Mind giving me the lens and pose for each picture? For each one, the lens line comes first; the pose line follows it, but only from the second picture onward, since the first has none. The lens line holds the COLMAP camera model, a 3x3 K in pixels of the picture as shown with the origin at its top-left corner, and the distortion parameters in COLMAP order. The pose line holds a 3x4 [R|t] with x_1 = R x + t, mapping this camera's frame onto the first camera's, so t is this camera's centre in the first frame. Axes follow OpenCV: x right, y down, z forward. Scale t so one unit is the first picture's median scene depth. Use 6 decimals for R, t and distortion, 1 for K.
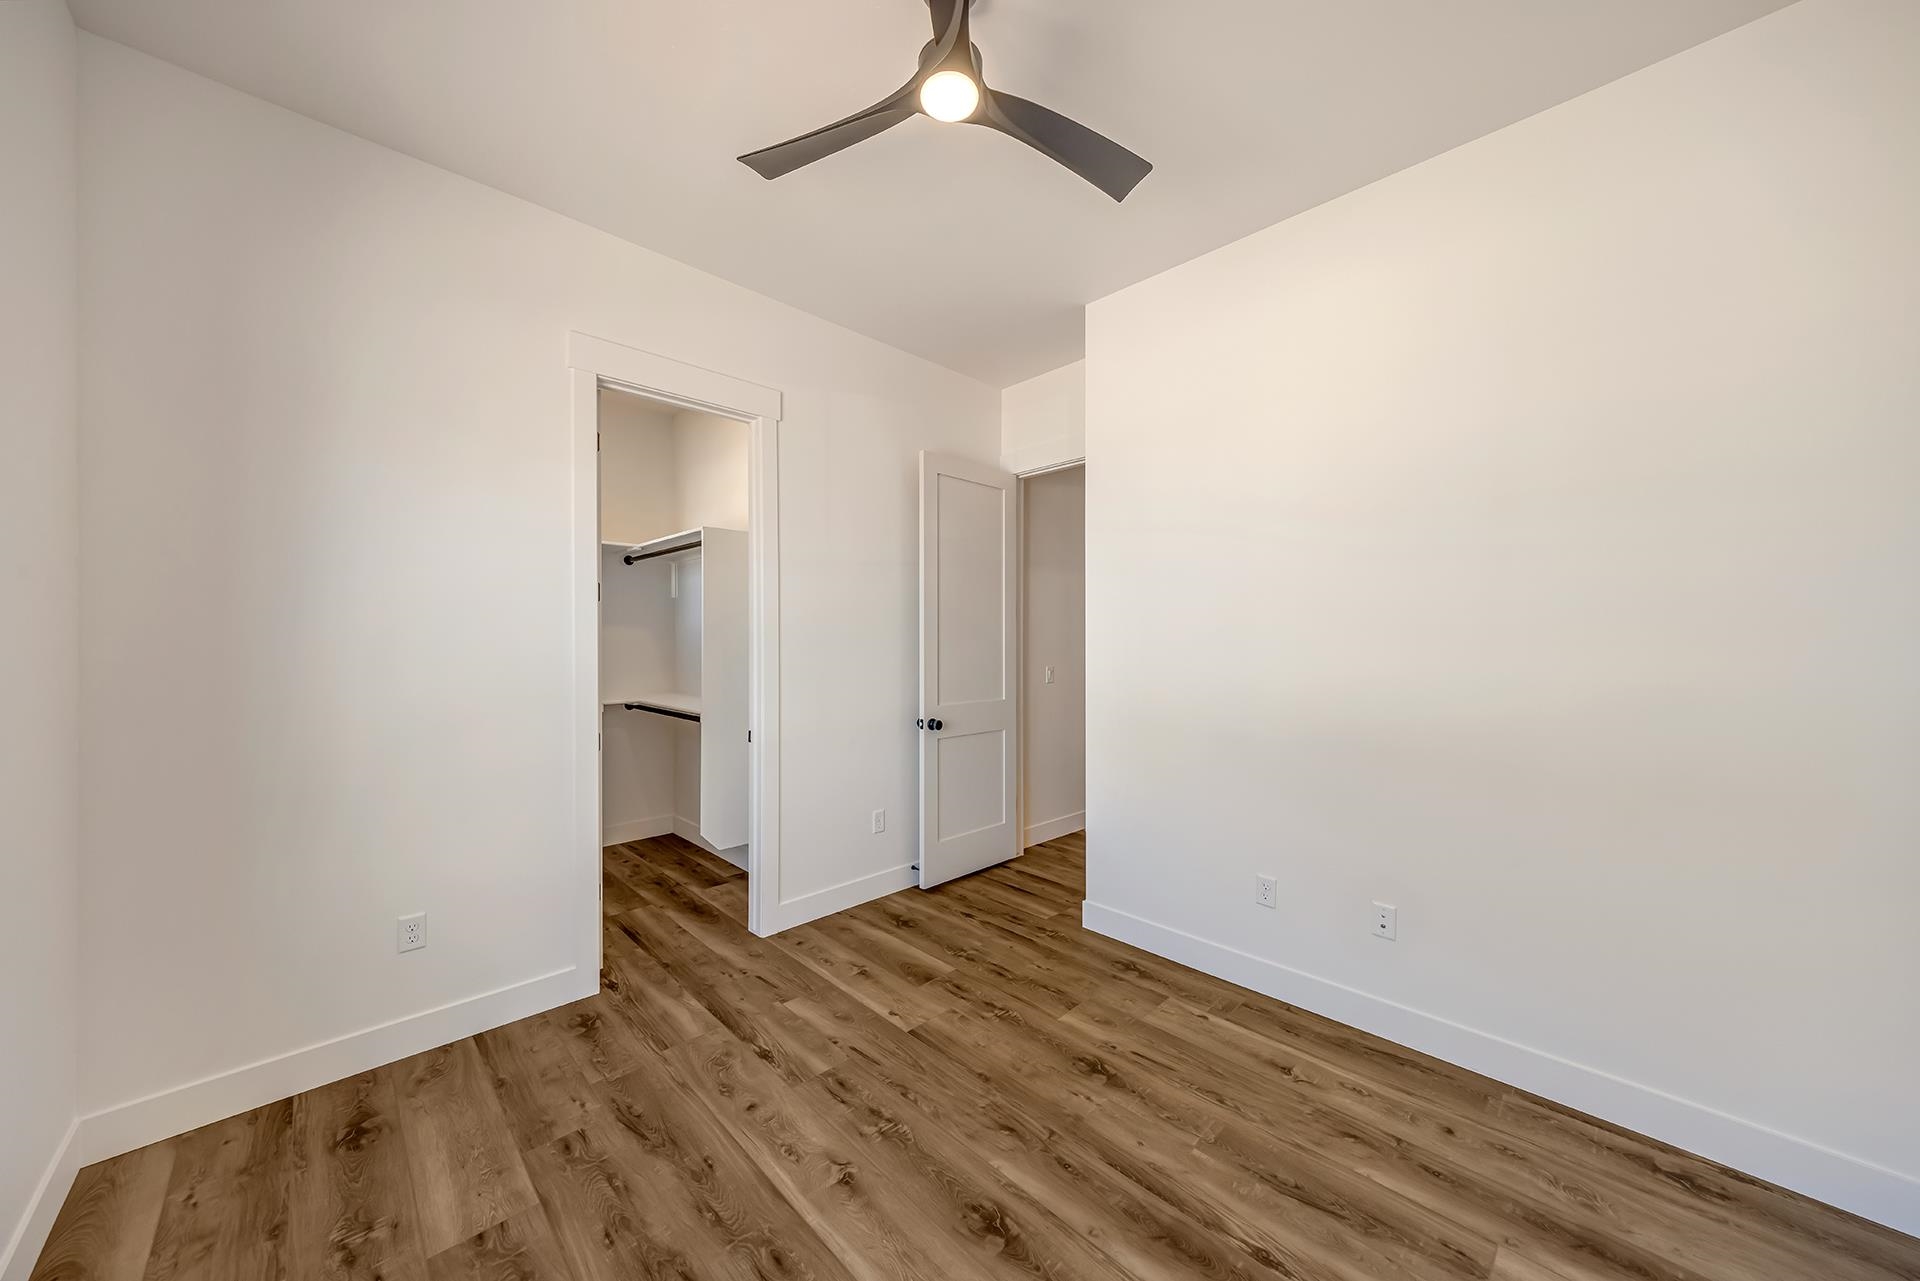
lens RADIAL K [[680.0, 0, 951.7], [0, 680.0, 640.4], [0, 0, 1]] dist [-0.015468, -0.000040]
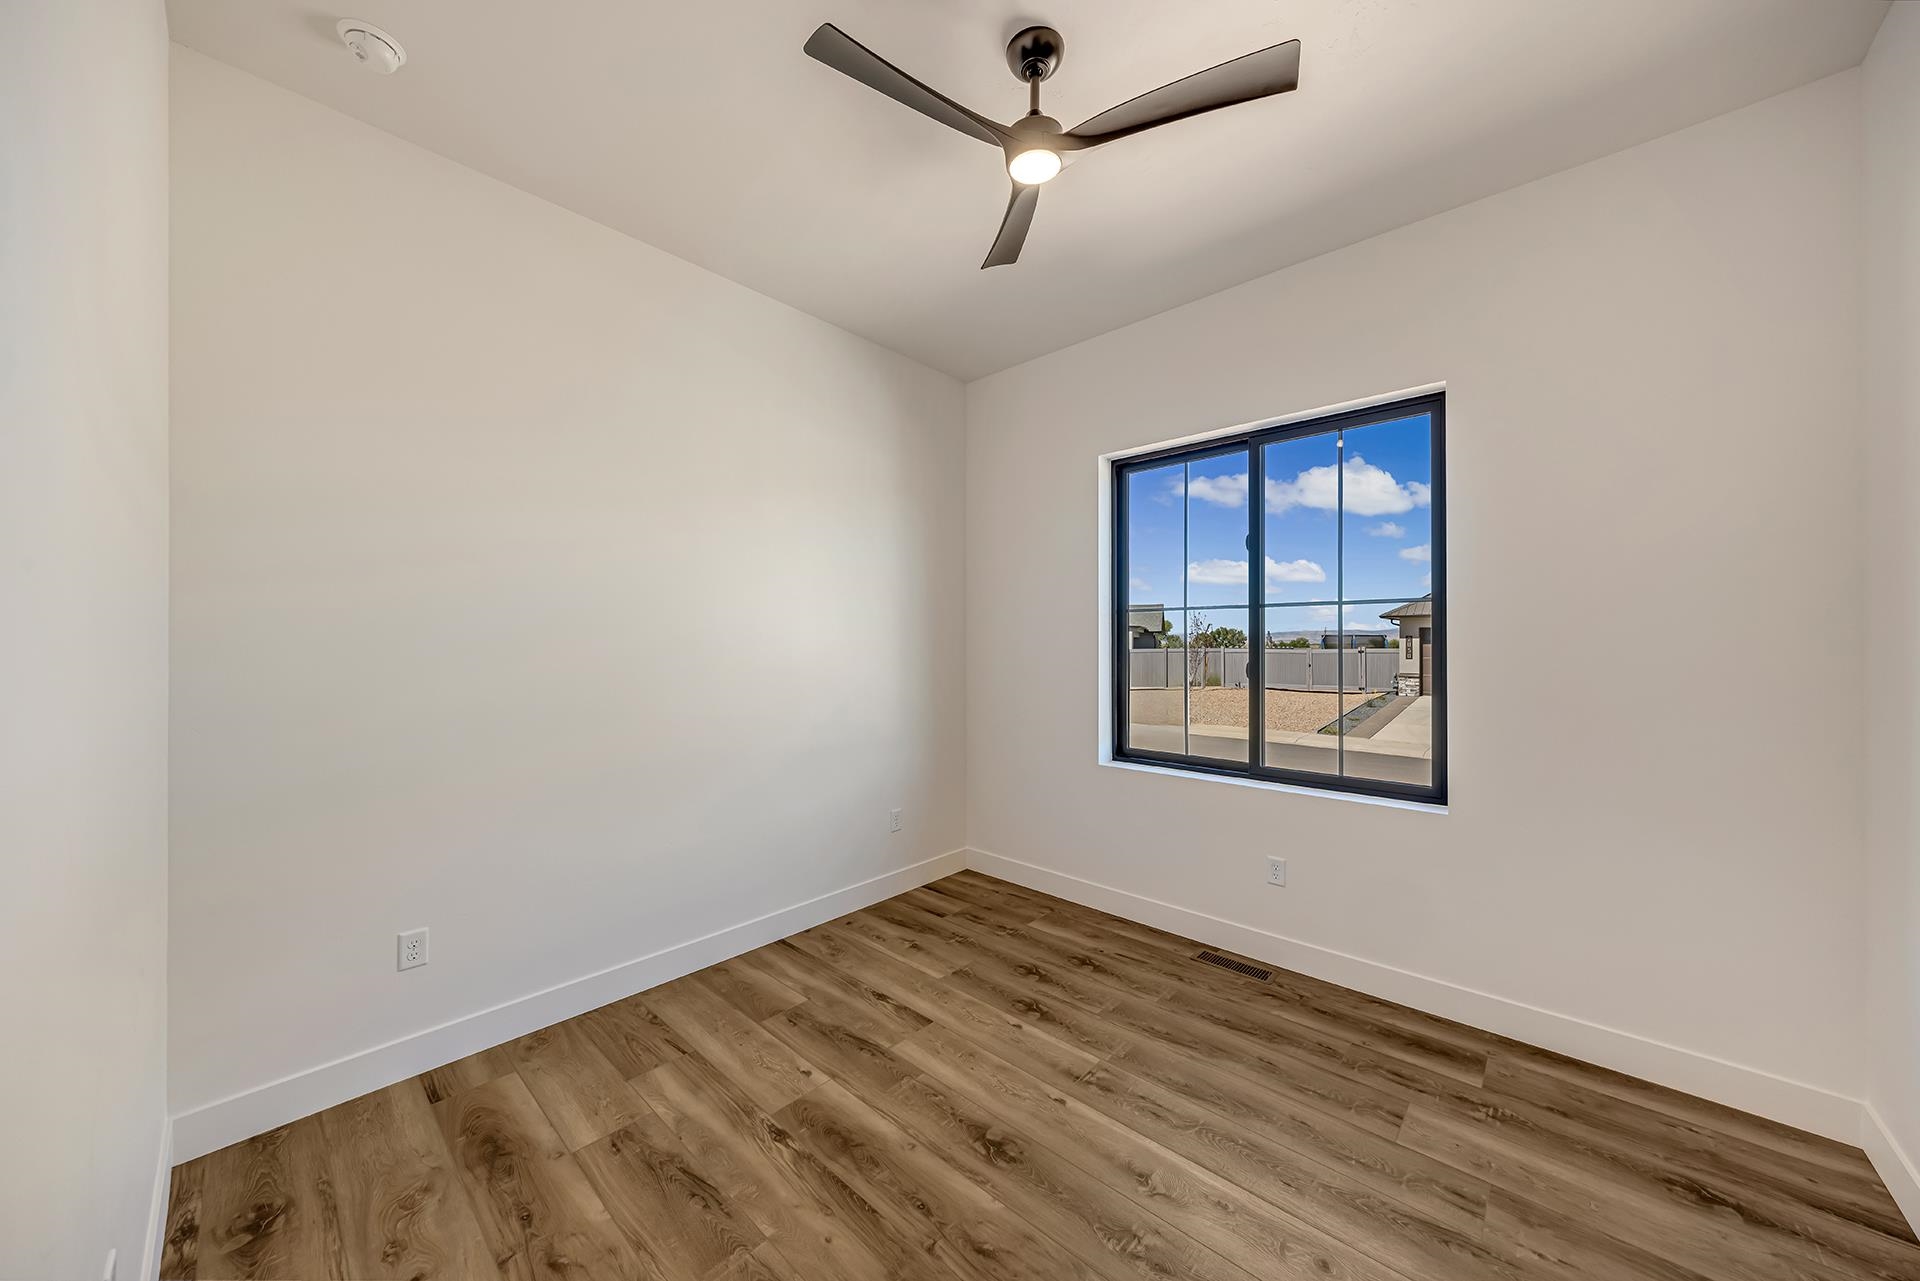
lens RADIAL K [[680.0, 0, 951.7], [0, 680.0, 640.4], [0, 0, 1]] dist [-0.015468, -0.000040]
pose [[-0.998981, 0.000621, -0.045119, 0.174429], [0.000685, 0.999999, -0.001408, -0.007129], [0.045118, -0.001437, -0.998981, 1.987243]]
